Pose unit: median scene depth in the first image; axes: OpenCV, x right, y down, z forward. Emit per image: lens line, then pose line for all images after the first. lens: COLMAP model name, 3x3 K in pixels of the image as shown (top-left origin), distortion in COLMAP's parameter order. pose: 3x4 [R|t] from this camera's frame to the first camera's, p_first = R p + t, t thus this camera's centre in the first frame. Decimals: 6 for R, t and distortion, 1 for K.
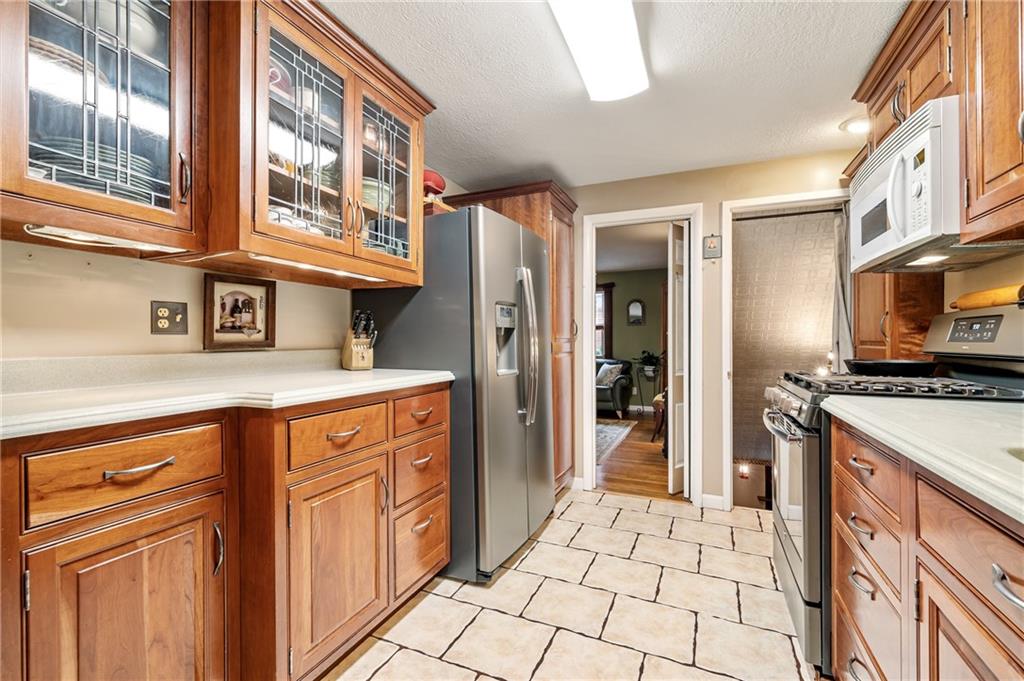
lens RADIAL K [[438.4, 0, 517.6], [0, 438.4, 338.5], [0, 0, 1]] dist [-0.001878, -0.000148]
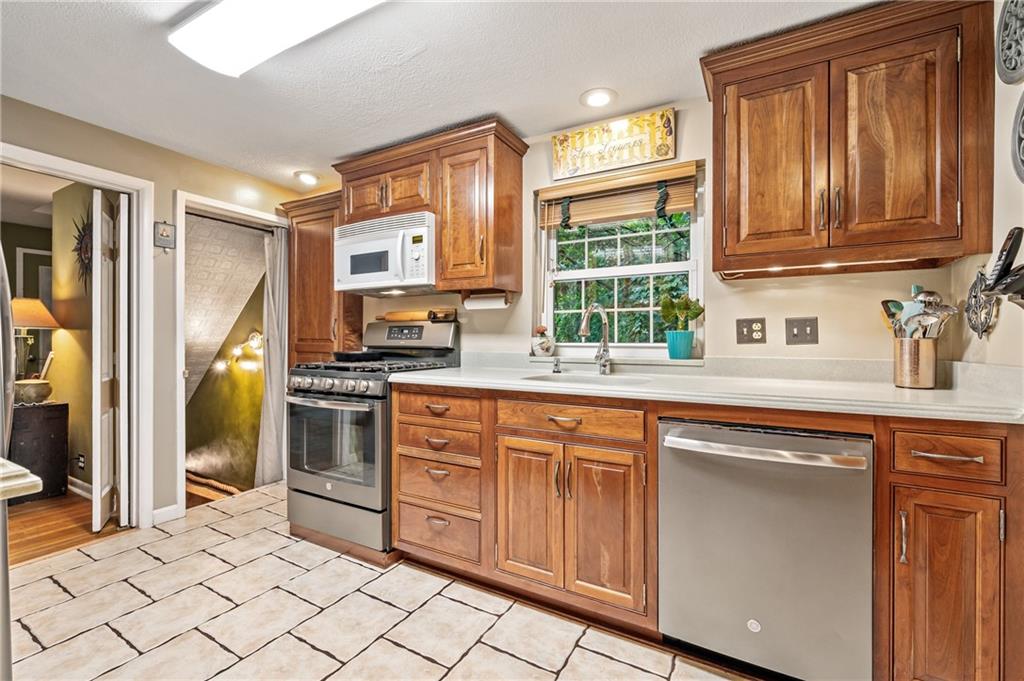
lens RADIAL K [[438.4, 0, 509.5], [0, 438.4, 337.8], [0, 0, 1]] dist [-0.001878, -0.000148]
pose [[0.105057, 0.001423, 0.994465, -0.437607], [-0.007339, 0.999973, -0.000656, -0.001040], [-0.994439, -0.007229, 0.105065, 0.217949]]
